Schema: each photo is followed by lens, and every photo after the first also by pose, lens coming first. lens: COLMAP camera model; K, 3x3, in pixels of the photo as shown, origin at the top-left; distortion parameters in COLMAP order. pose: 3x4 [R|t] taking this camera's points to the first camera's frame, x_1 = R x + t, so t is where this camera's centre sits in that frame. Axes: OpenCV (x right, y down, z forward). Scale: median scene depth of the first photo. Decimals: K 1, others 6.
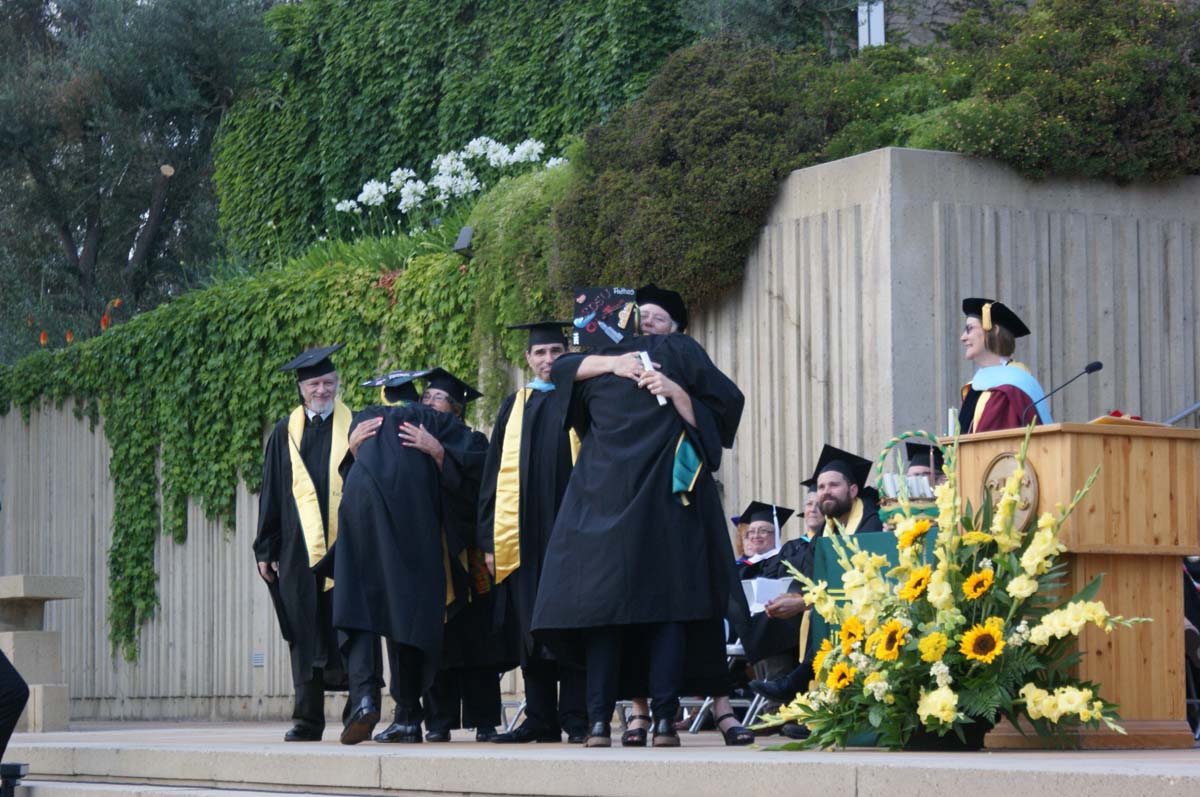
lens RADIAL K [[3478.8, 0, 600.0], [0, 3478.8, 398.5], [0, 0, 1]] dist [0.118110, 0.053277]
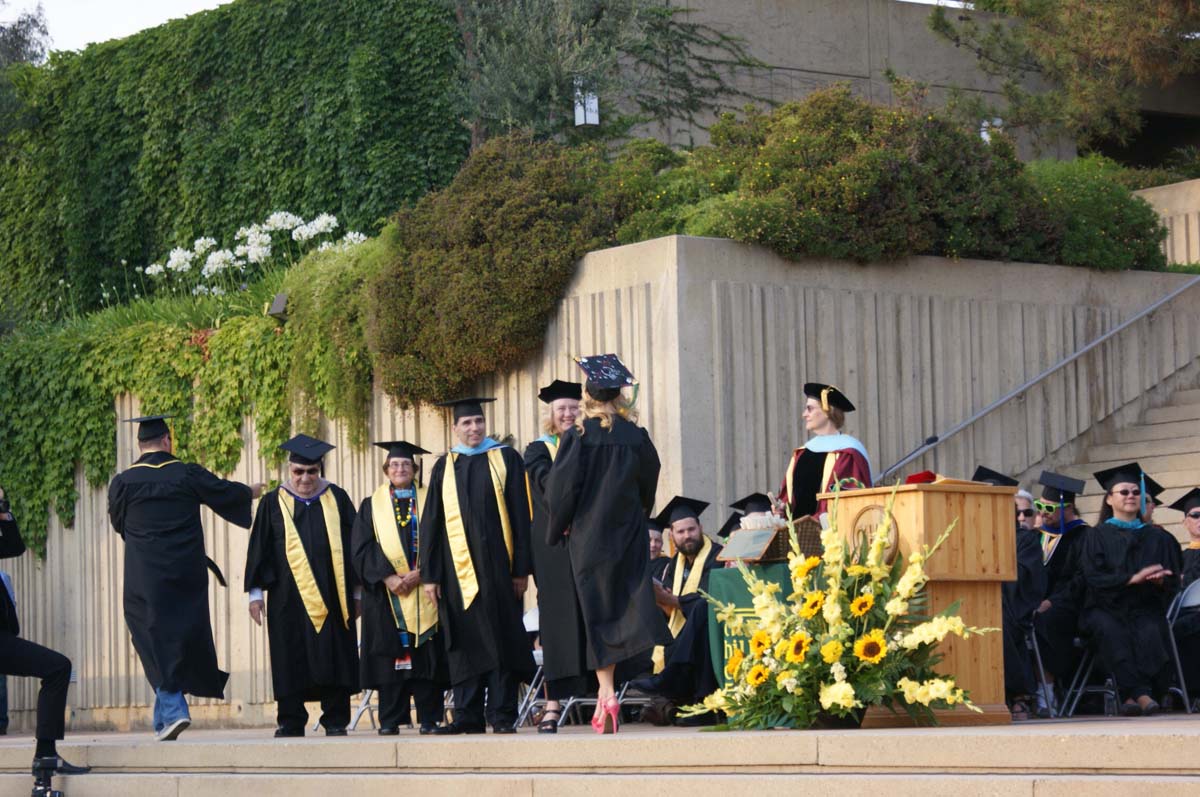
lens RADIAL K [[3478.8, 0, 600.0], [0, 3478.8, 398.5], [0, 0, 1]] dist [0.118110, 0.053277]
pose [[0.993100, -0.007441, 0.117035, -0.078655], [0.007825, 0.999965, -0.002827, -0.012429], [-0.117010, 0.003723, 0.993124, -0.172350]]
